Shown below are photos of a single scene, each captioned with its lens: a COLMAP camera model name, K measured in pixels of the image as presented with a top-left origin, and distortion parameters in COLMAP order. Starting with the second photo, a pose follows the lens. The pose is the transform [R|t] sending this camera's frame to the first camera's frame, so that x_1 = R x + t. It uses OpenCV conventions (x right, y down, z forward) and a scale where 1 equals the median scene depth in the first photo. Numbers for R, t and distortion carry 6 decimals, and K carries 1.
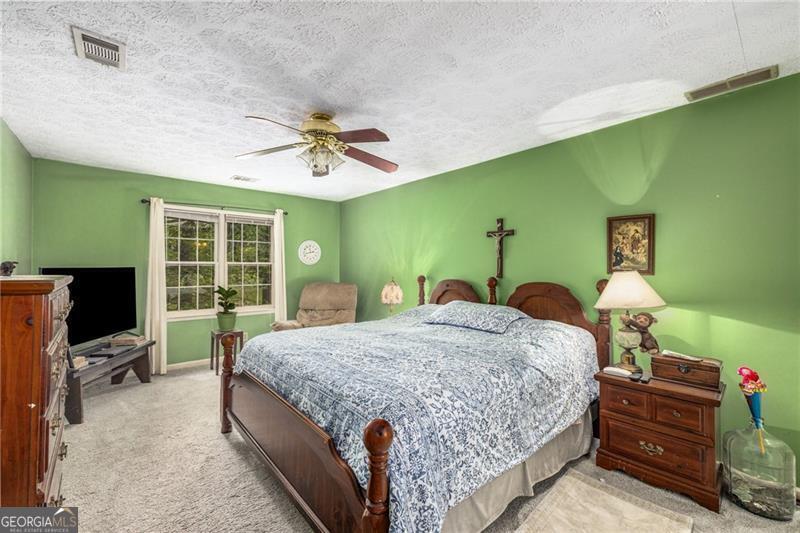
lens RADIAL K [[345.1, 0, 397.1], [0, 345.1, 265.0], [0, 0, 1]] dist [0.001898, 0.000361]
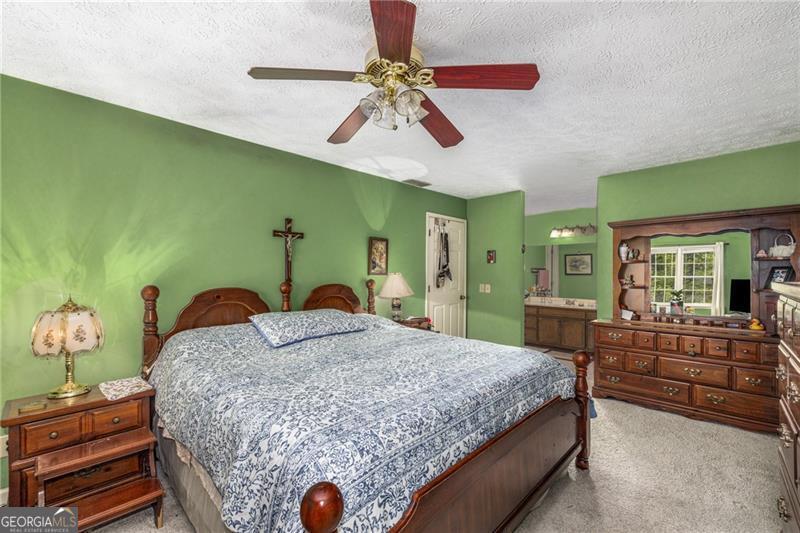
lens RADIAL K [[345.1, 0, 397.1], [0, 345.1, 265.0], [0, 0, 1]] dist [0.001898, 0.000361]
pose [[-0.088067, 0.023599, 0.995835, -0.812593], [0.002420, 0.999721, -0.023477, 0.015745], [-0.996112, 0.000342, -0.088100, 0.977835]]
